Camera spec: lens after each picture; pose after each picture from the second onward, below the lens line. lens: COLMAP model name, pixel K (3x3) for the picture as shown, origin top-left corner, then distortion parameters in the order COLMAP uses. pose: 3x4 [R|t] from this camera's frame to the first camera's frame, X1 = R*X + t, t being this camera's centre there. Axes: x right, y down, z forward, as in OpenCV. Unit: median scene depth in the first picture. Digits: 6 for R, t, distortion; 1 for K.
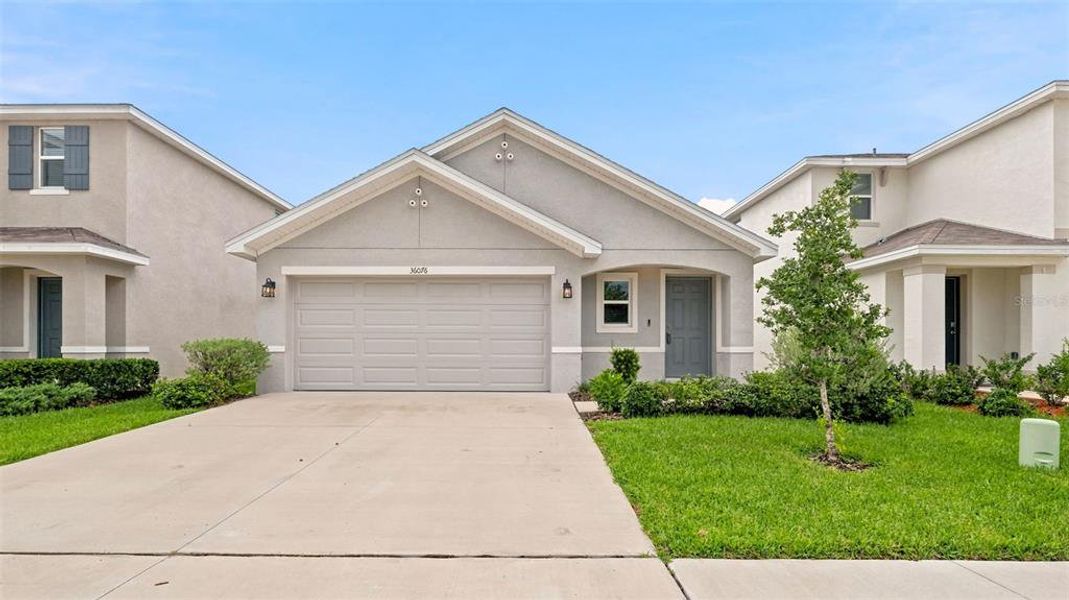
lens RADIAL K [[485.5, 0, 529.5], [0, 485.5, 348.8], [0, 0, 1]] dist [-0.004349, 0.001726]
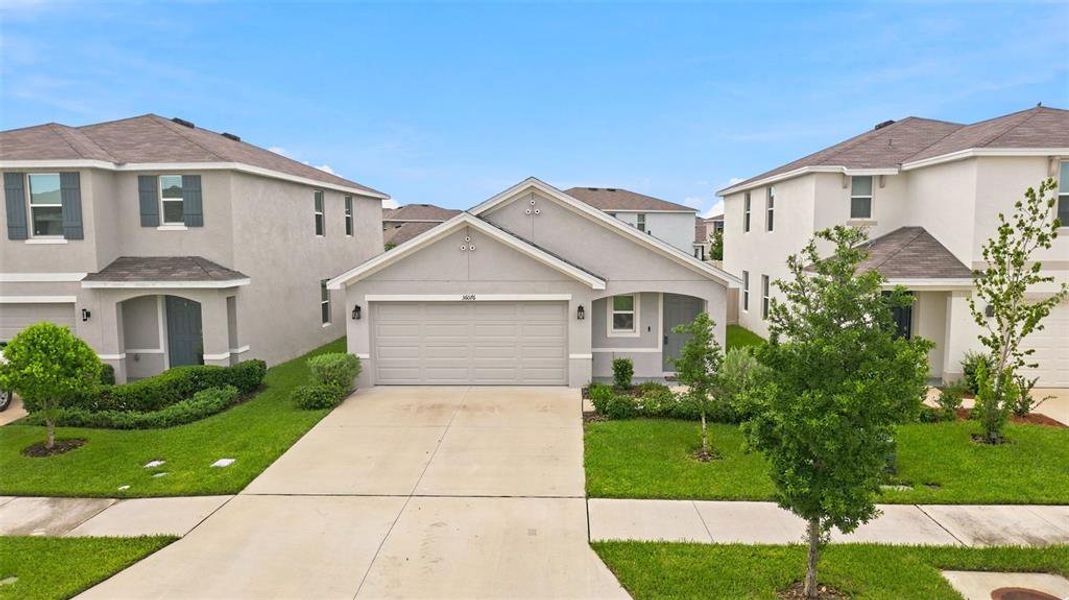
lens RADIAL K [[684.8, 0, 559.1], [0, 684.8, 309.5], [0, 0, 1]] dist [0.042533, -0.003846]
pose [[0.999521, 0.000917, -0.030918, 0.074191], [0.002116, 0.995193, 0.097911, -0.302701], [0.030860, -0.097930, 0.994715, -0.829513]]
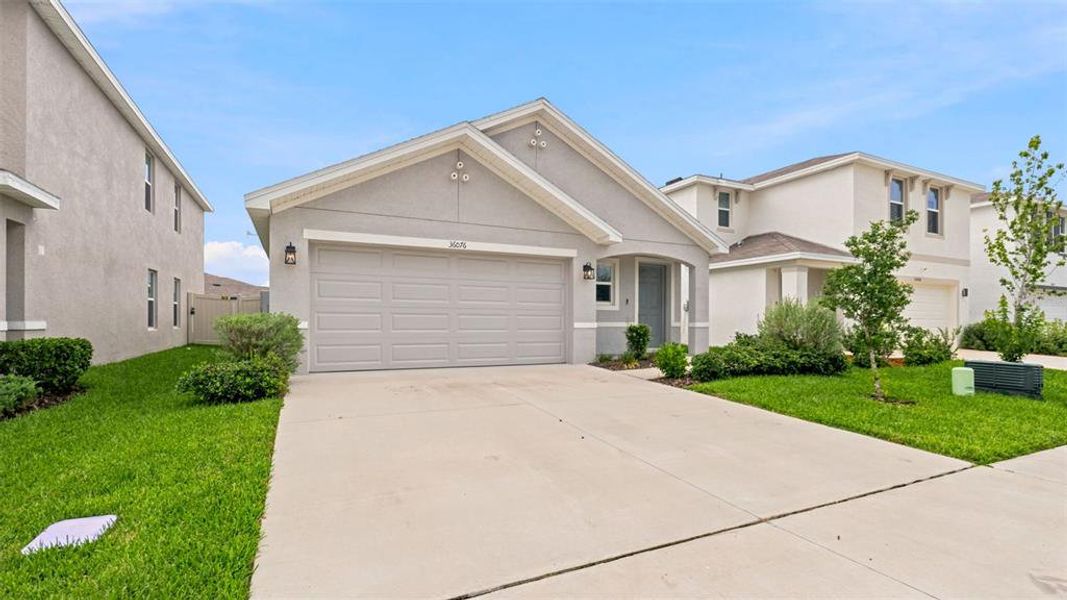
lens RADIAL K [[466.7, 0, 528.9], [0, 466.7, 322.0], [0, 0, 1]] dist [-0.000375, -0.000176]
pose [[0.907876, 0.001034, 0.419237, -0.481315], [-0.001849, 0.999997, 0.001537, -0.006721], [-0.419235, -0.002171, 0.907875, 0.079200]]
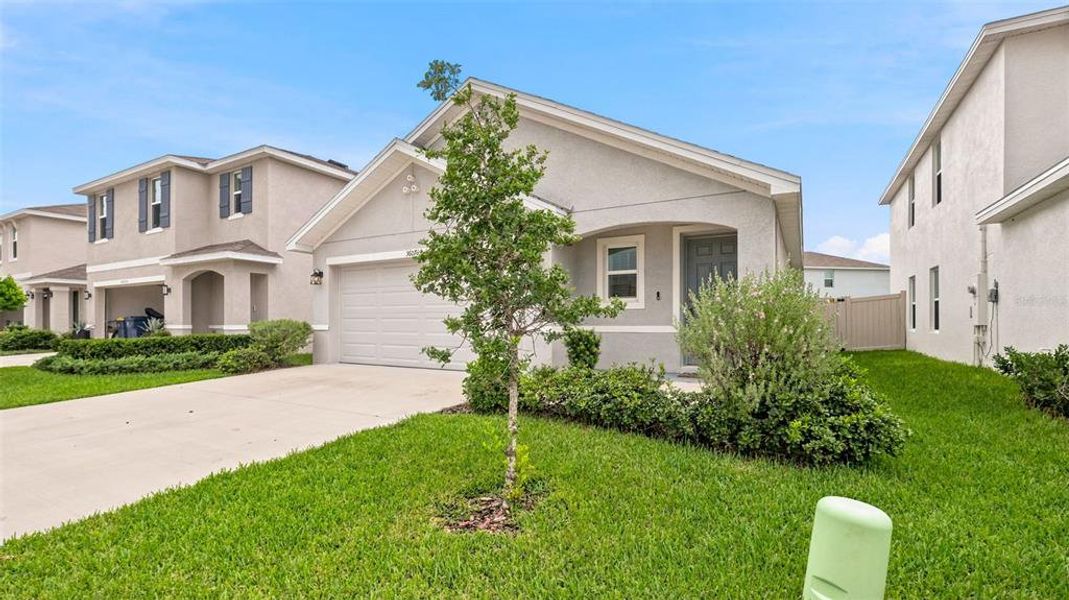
lens RADIAL K [[473.9, 0, 536.7], [0, 473.9, 325.0], [0, 0, 1]] dist [-0.000154, -0.000086]
pose [[0.870863, -0.000085, -0.491526, 0.496214], [0.000894, 0.999999, 0.001410, -0.006667], [0.491525, -0.001668, 0.870862, 0.233473]]
